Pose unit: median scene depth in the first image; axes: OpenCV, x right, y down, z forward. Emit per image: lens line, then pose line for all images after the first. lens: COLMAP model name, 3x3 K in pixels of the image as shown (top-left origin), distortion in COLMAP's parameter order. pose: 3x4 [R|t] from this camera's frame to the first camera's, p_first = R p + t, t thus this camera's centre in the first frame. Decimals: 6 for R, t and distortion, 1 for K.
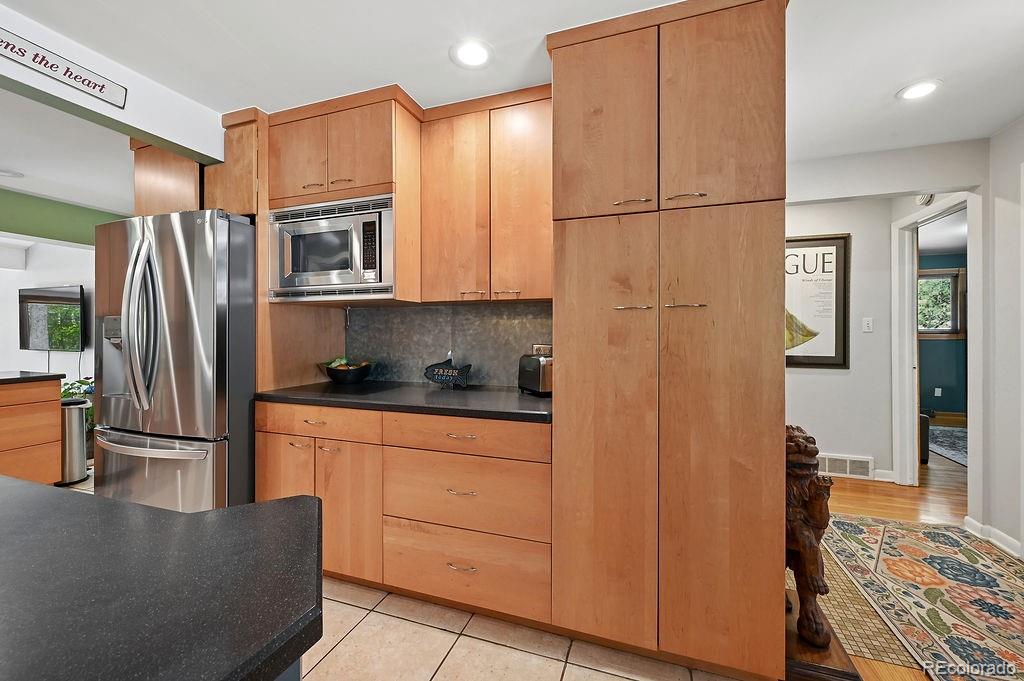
lens RADIAL K [[408.5, 0, 513.9], [0, 408.5, 333.0], [0, 0, 1]] dist [-0.000090, 0.000071]
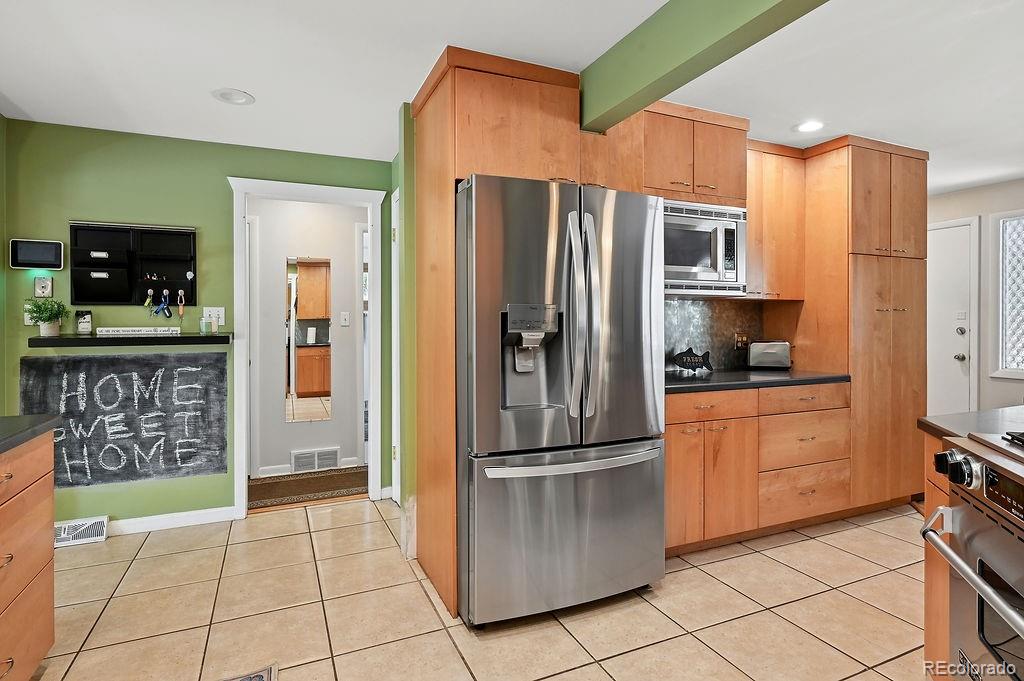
lens RADIAL K [[532.2, 0, 513.7], [0, 532.2, 327.0], [0, 0, 1]] dist [-0.000218, 0.000109]
pose [[0.727298, -0.005677, 0.686298, -1.983500], [0.002071, 0.999979, 0.006077, -0.004461], [-0.686318, -0.002999, 0.727295, 0.346747]]
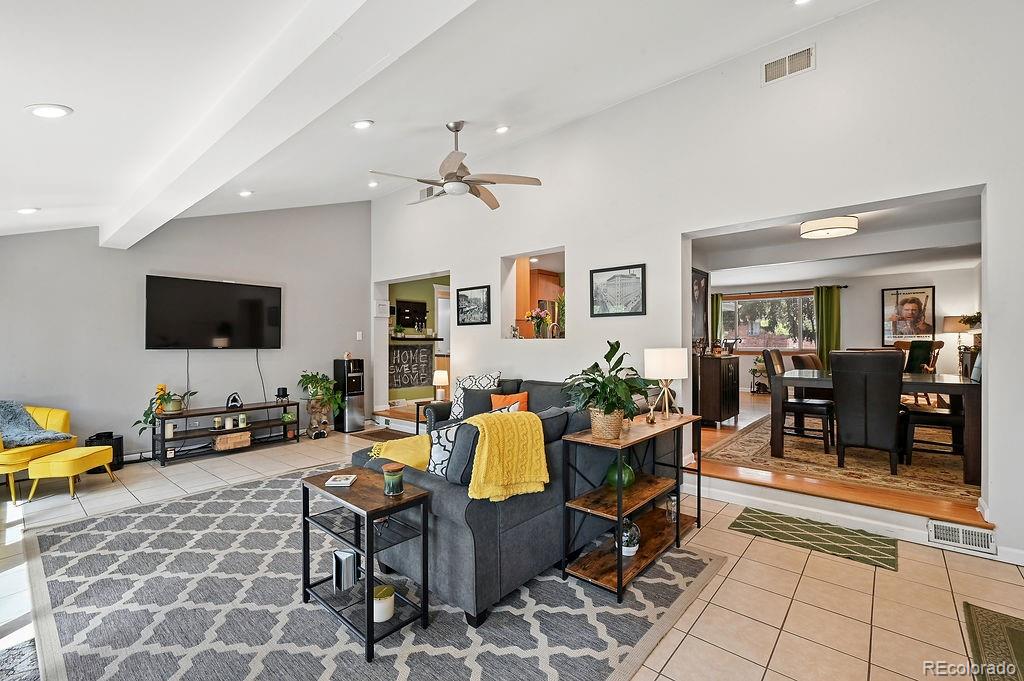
lens RADIAL K [[441.3, 0, 512.0], [0, 441.3, 340.5], [0, 0, 1]] dist [0.000422, -0.000154]
pose [[0.371757, 0.006348, 0.928308, -5.332846], [-0.000561, 0.999978, -0.006614, 0.084497], [-0.928330, 0.001938, 0.371752, -0.031671]]
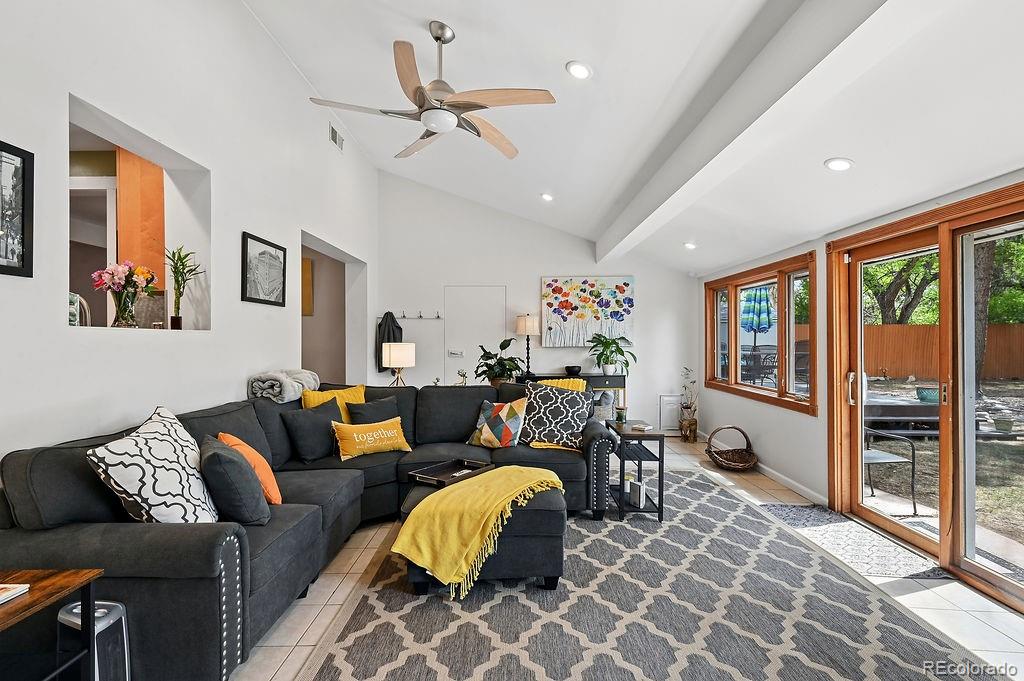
lens RADIAL K [[468.8, 0, 513.8], [0, 468.8, 340.4], [0, 0, 1]] dist [-0.000204, 0.000091]
pose [[-0.946158, -0.000695, -0.323704, -3.284156], [-0.000661, 1.000000, -0.000217, 0.088166], [0.323704, 0.000009, -0.946158, 2.480774]]
